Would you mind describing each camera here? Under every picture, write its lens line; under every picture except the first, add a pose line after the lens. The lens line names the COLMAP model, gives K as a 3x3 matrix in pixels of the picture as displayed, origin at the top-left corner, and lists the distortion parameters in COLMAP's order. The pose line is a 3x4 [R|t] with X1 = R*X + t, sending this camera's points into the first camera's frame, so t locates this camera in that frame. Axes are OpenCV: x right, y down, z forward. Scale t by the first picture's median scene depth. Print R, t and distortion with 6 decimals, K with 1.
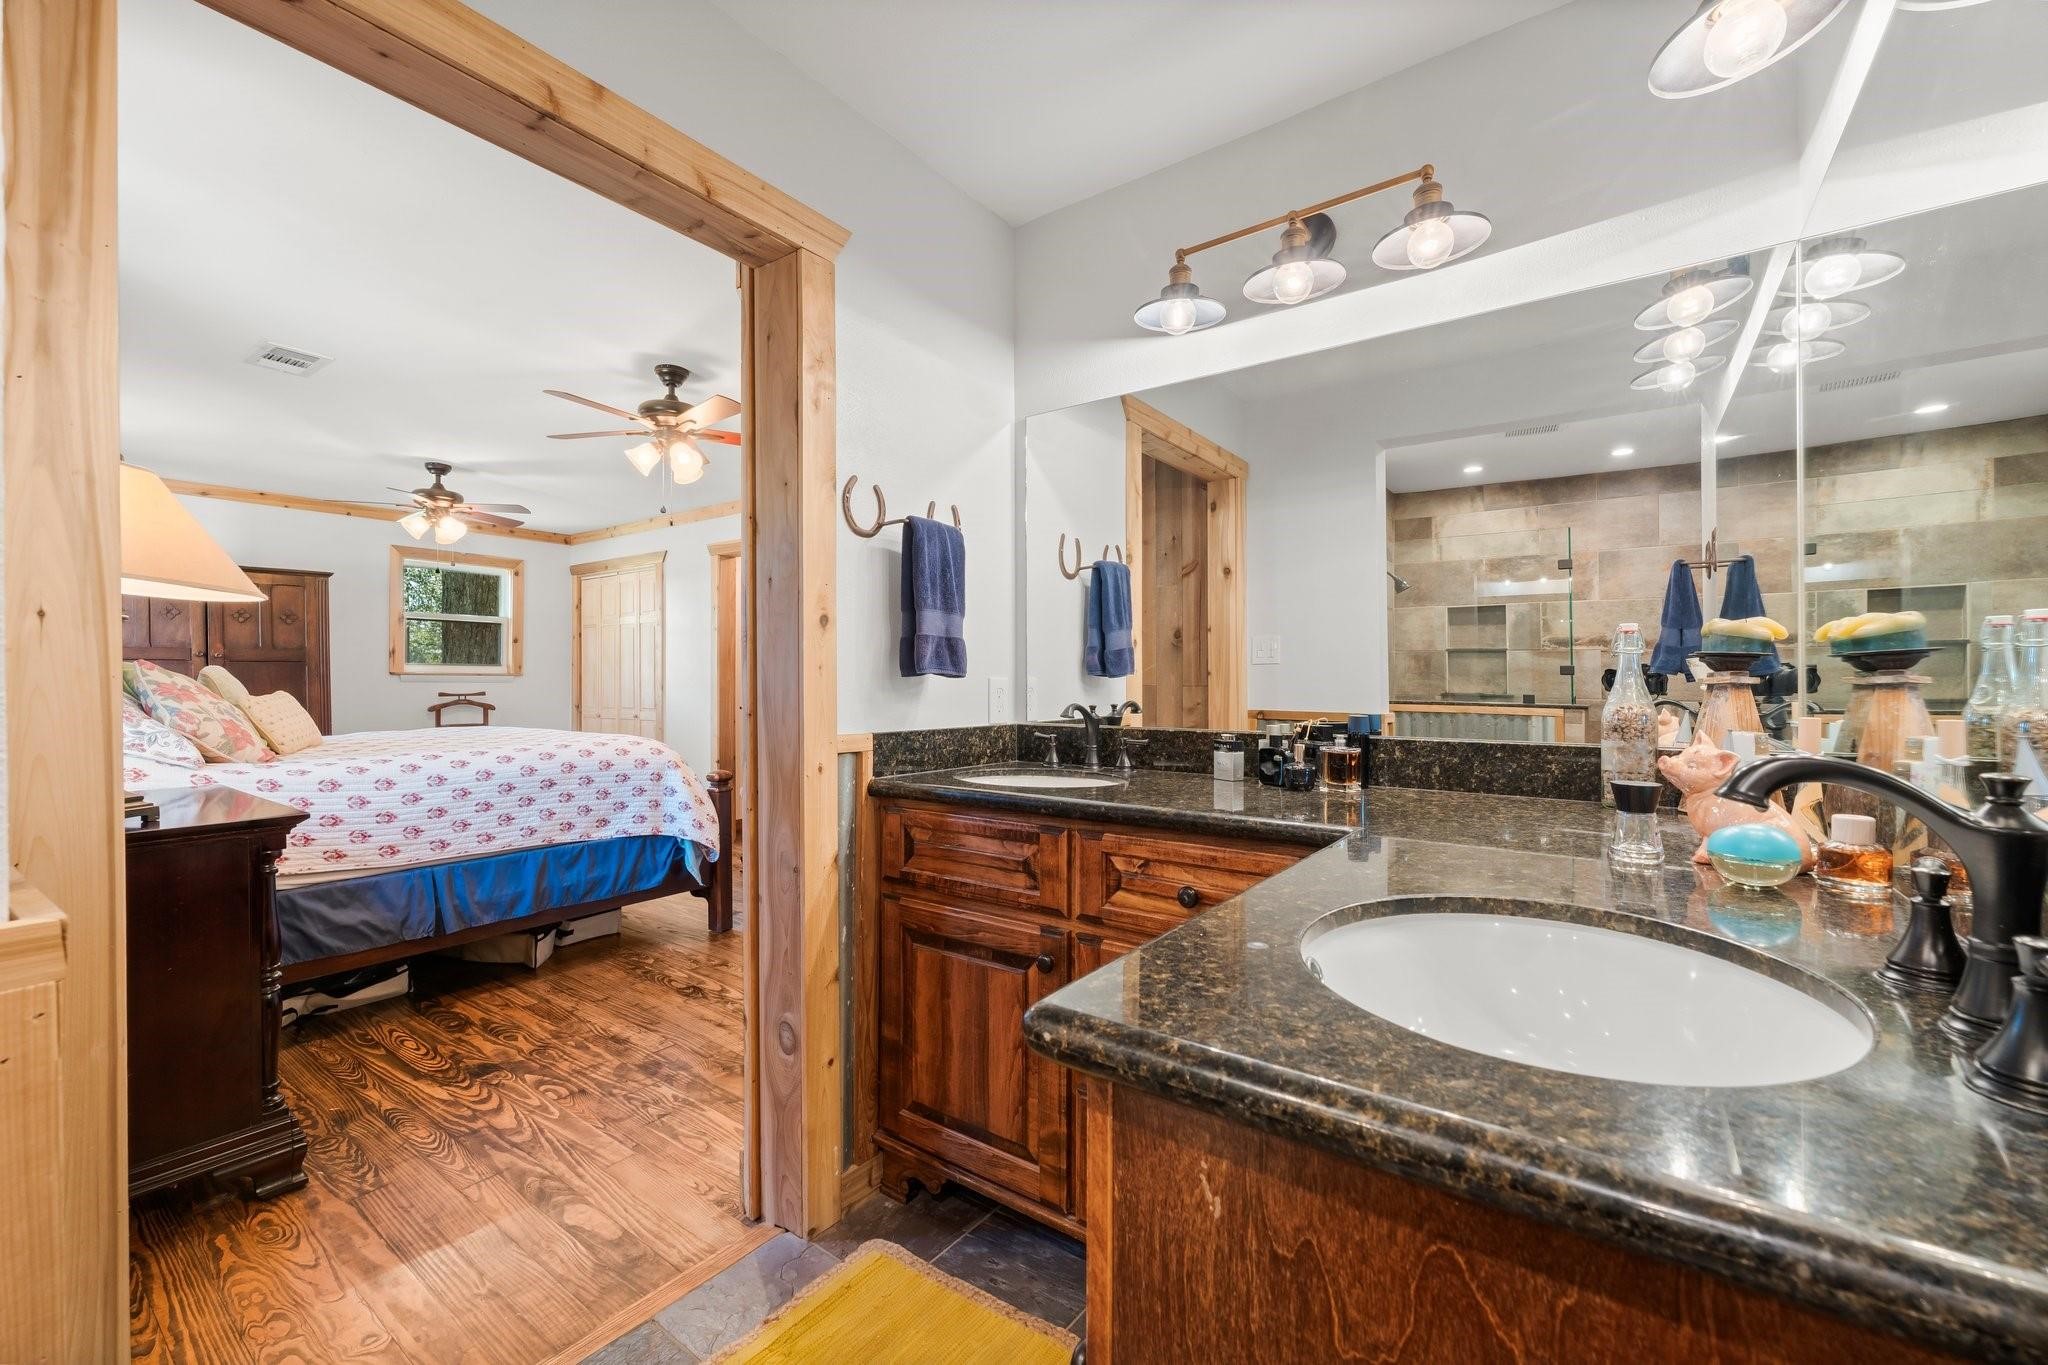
lens RADIAL K [[828.0, 0, 1030.9], [0, 828.0, 680.3], [0, 0, 1]] dist [-0.000732, -0.000070]
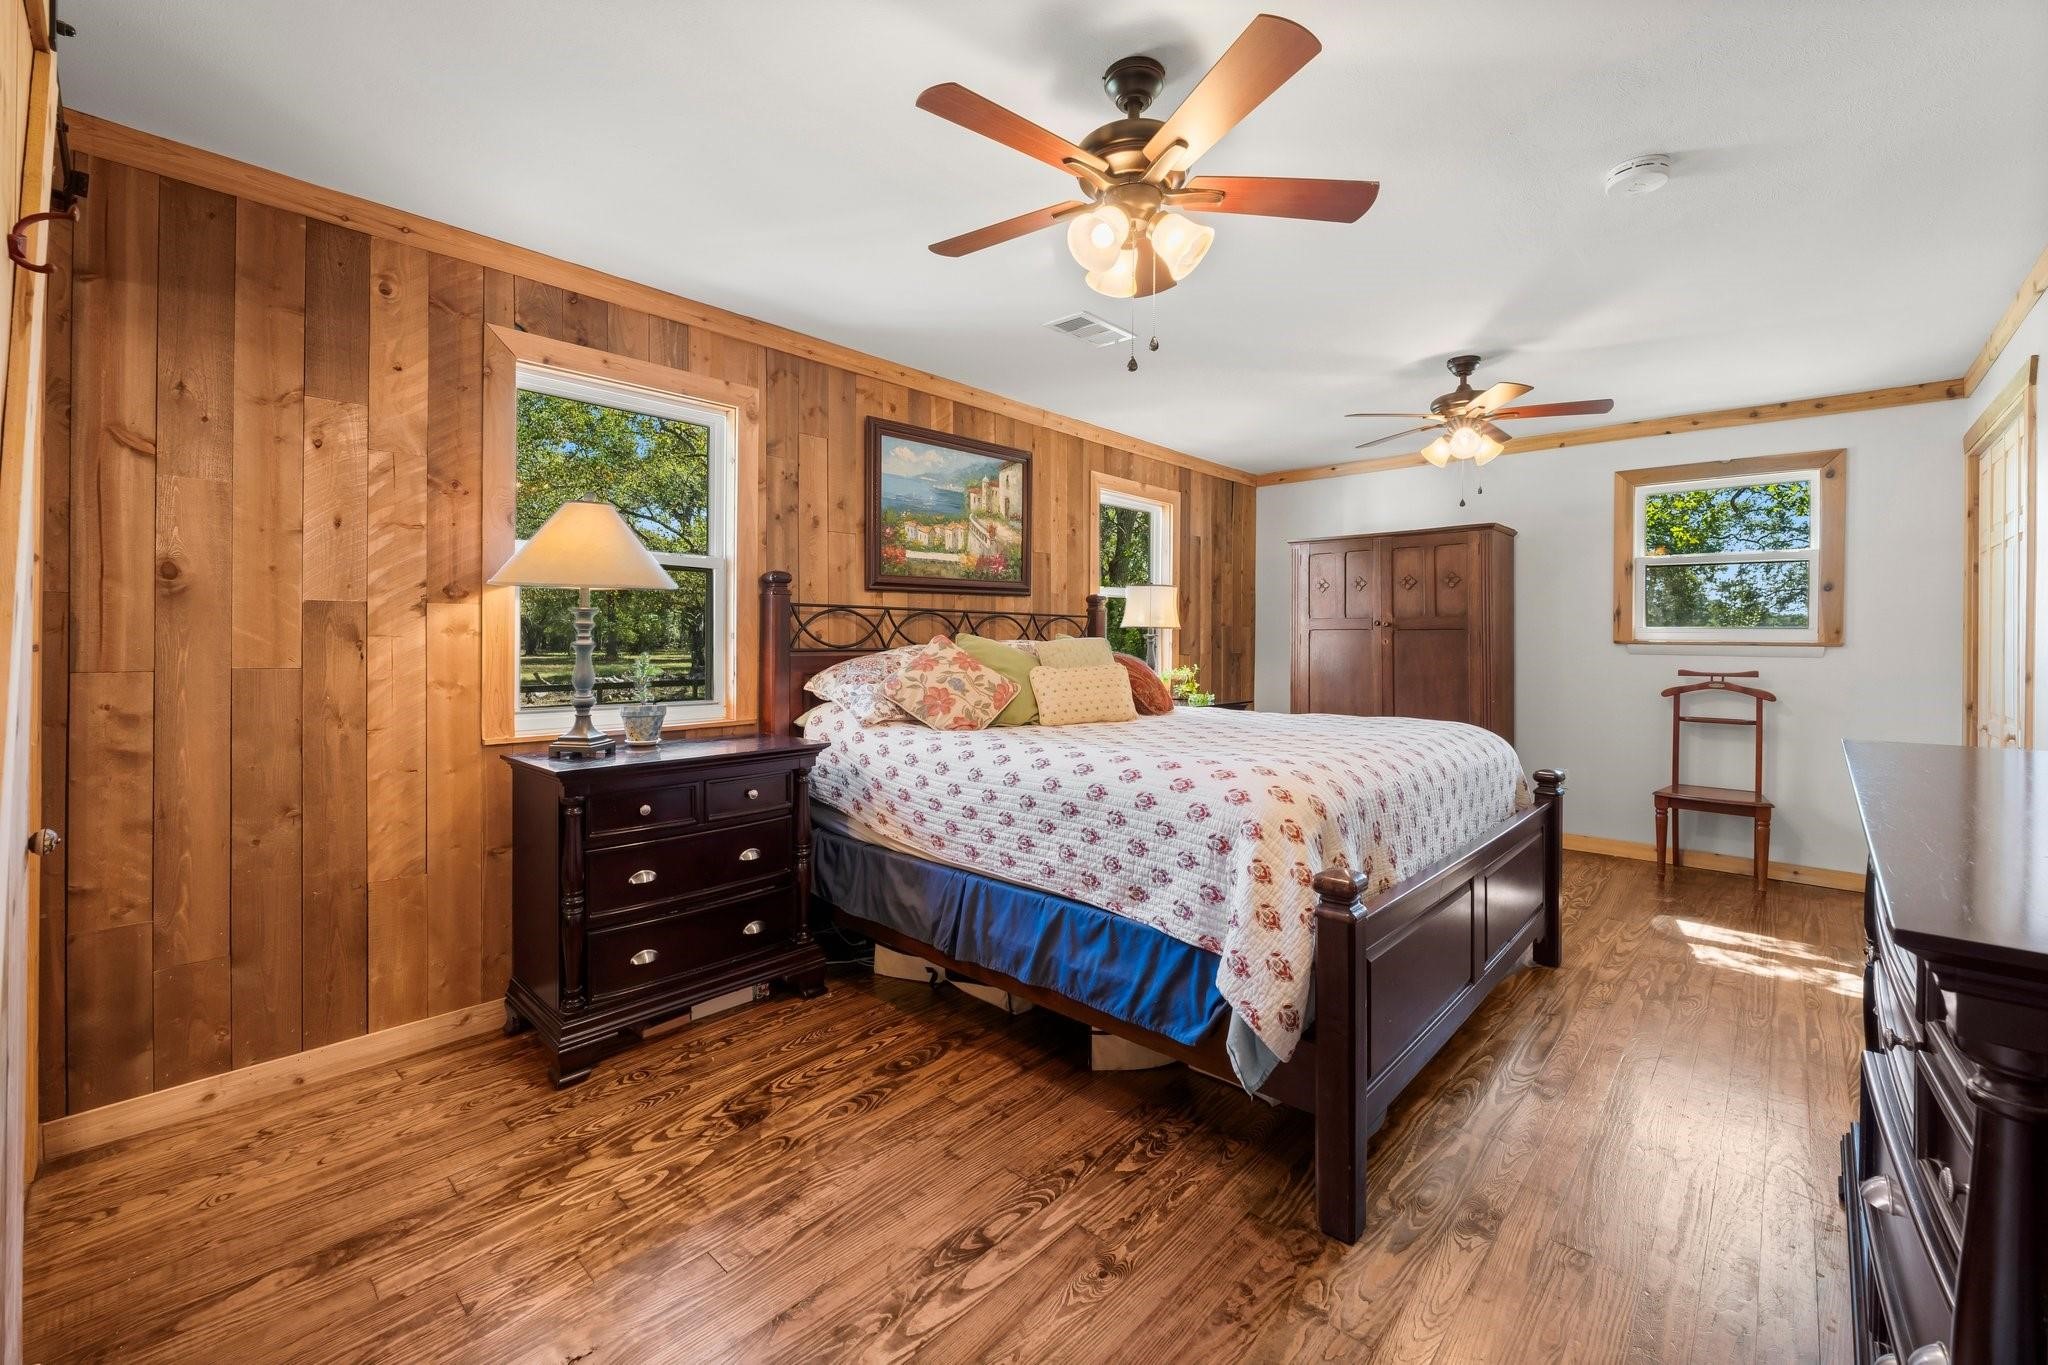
lens RADIAL K [[828.0, 0, 987.6], [0, 828.0, 624.7], [0, 0, 1]] dist [-0.000732, -0.000070]
pose [[-0.150996, -0.016826, -0.988391, 0.139818], [-0.003466, 0.999858, -0.016492, -0.022599], [0.988528, 0.000936, -0.151033, 1.217977]]
